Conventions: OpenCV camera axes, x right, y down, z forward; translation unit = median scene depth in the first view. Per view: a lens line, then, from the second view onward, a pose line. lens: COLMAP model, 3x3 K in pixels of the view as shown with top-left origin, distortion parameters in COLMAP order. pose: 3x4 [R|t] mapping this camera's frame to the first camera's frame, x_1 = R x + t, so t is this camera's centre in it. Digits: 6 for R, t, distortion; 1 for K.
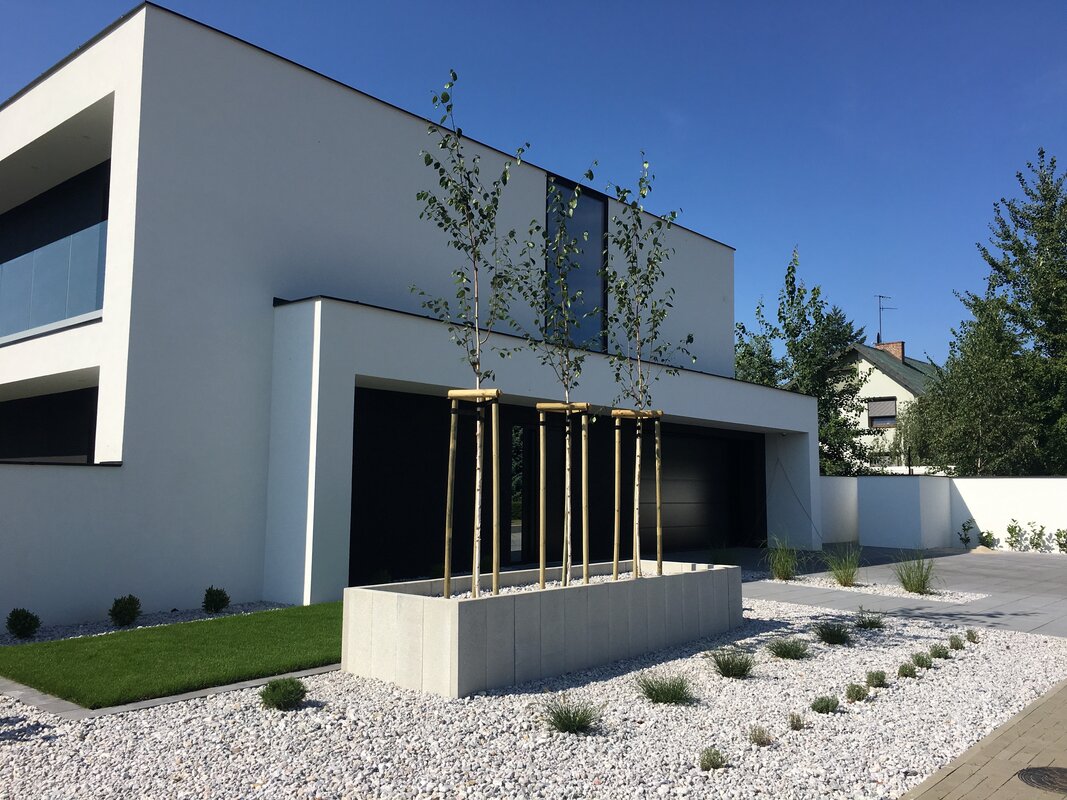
lens RADIAL K [[901.2, 0, 533.5], [0, 901.2, 400.0], [0, 0, 1]] dist [0.003994, 0.007046]
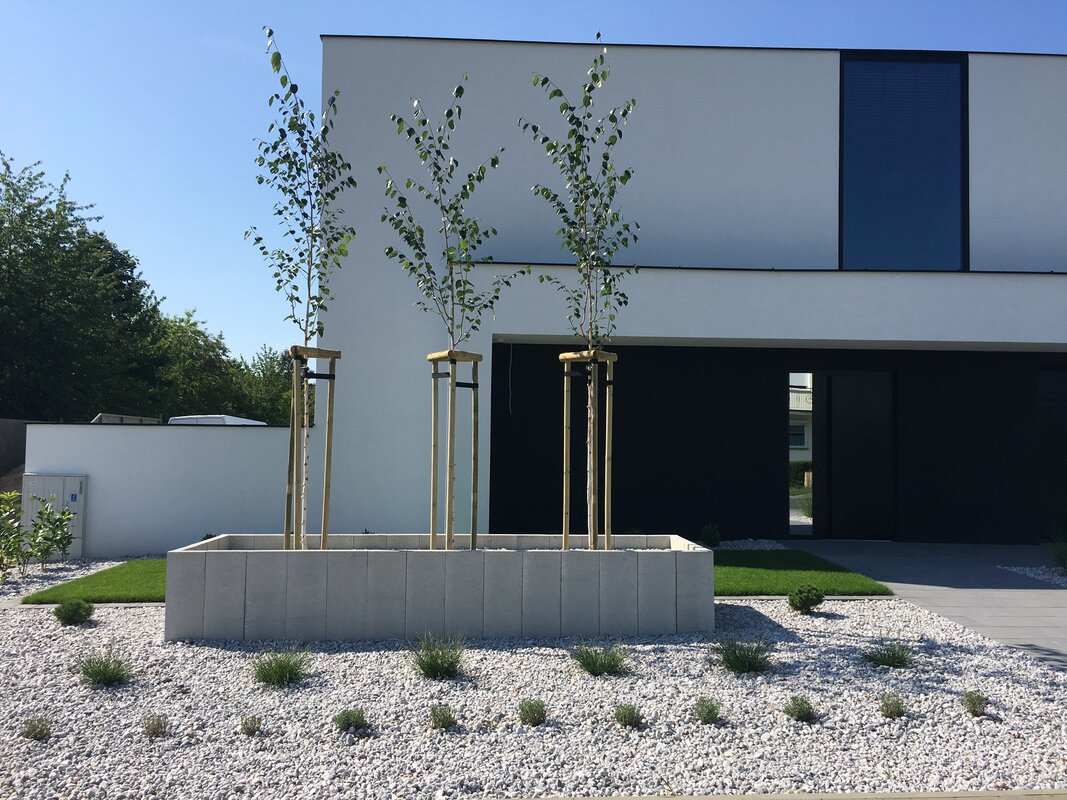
lens RADIAL K [[901.2, 0, 533.5], [0, 901.2, 400.0], [0, 0, 1]] dist [0.003994, 0.007046]
pose [[0.688280, -0.033264, -0.724682, 0.630954], [0.068183, 0.997492, 0.018973, 0.034150], [0.722234, -0.062470, 0.688822, 0.374019]]
